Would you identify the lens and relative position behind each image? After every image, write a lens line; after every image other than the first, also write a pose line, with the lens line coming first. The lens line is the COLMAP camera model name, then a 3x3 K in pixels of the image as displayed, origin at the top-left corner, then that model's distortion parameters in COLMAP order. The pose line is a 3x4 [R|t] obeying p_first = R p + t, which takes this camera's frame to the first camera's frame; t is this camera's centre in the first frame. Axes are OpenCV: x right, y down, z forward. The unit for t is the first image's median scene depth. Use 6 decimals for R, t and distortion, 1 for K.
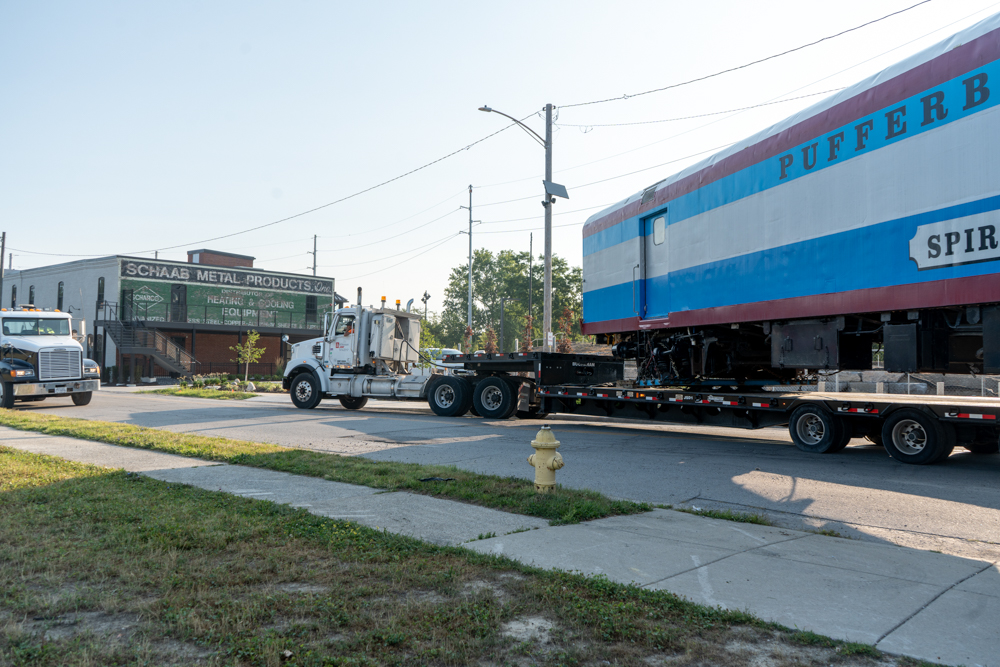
lens RADIAL K [[804.3, 0, 500.0], [0, 804.3, 333.5], [0, 0, 1]] dist [0.000214, -0.003787]
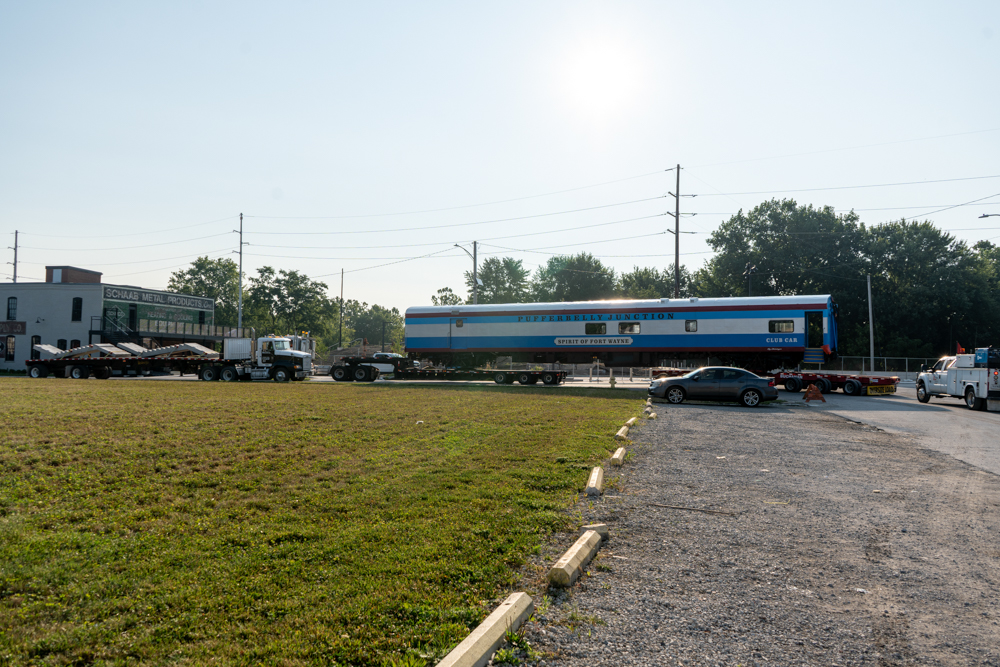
lens RADIAL K [[804.3, 0, 500.0], [0, 804.3, 333.5], [0, 0, 1]] dist [0.000214, -0.003787]
pose [[0.890327, 0.013191, 0.455131, -0.428755], [-0.016527, 0.999858, 0.003351, -0.023016], [-0.455022, -0.010505, 0.890418, -0.475316]]
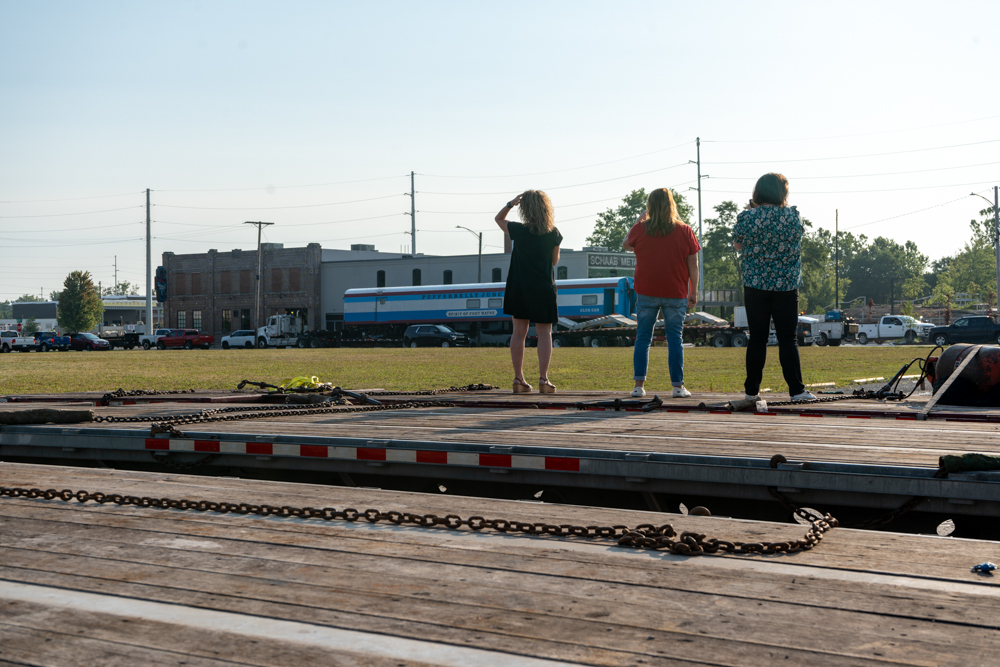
lens RADIAL K [[1402.1, 0, 500.0], [0, 1402.1, 333.5], [0, 0, 1]] dist [0.104560, -0.498187]
pose [[0.998153, -0.026006, 0.054899, -0.648953], [0.023803, 0.998900, 0.040407, -0.050134], [-0.055890, -0.039025, 0.997674, -1.130293]]
